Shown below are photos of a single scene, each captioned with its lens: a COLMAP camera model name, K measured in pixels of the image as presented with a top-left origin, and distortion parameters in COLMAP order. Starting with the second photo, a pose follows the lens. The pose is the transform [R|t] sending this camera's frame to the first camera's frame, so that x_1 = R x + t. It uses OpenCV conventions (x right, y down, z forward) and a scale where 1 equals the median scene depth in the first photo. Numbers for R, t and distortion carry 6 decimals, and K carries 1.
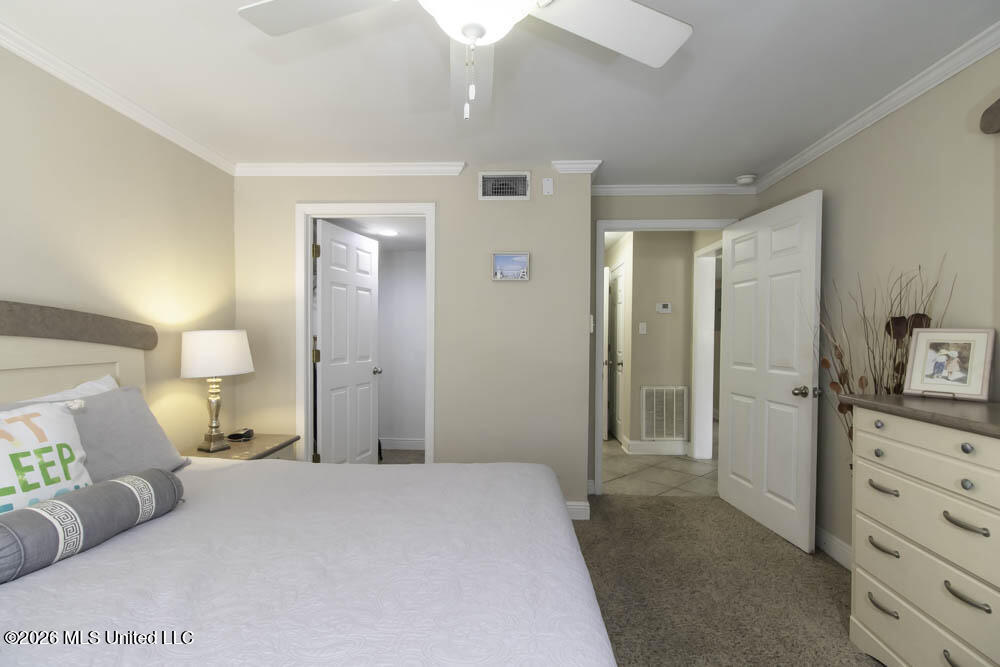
lens RADIAL K [[470.6, 0, 500.2], [0, 470.6, 329.7], [0, 0, 1]] dist [0.004554, 0.000813]
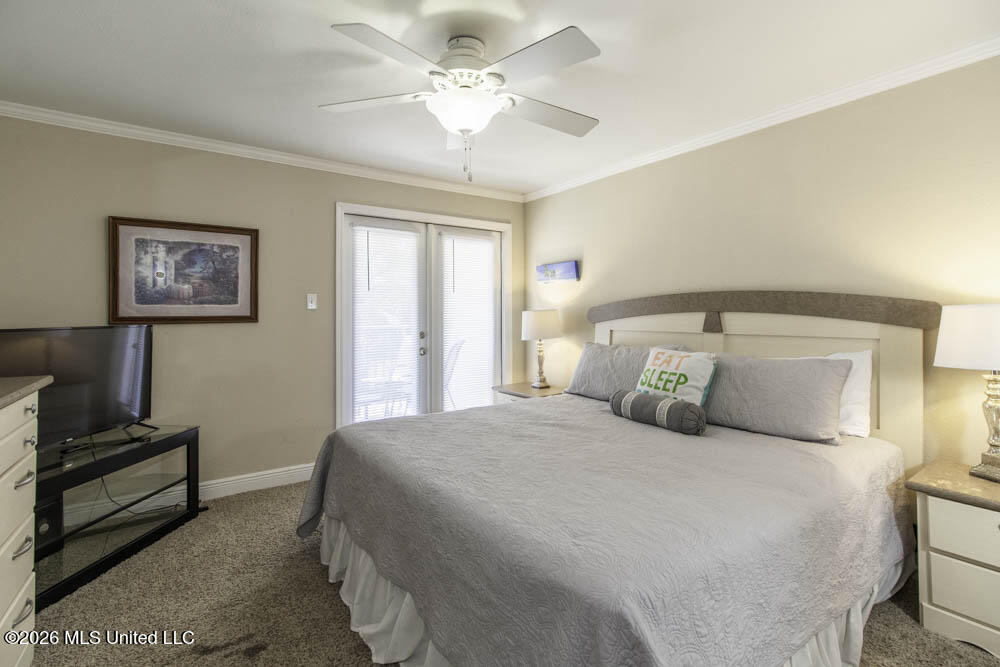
lens RADIAL K [[470.6, 0, 500.2], [0, 470.6, 329.7], [0, 0, 1]] dist [0.004554, 0.000813]
pose [[-0.802102, -0.005678, -0.597161, 0.527310], [-0.013557, 0.999870, 0.008702, 0.060798], [0.597034, 0.015076, -0.802074, 1.625565]]
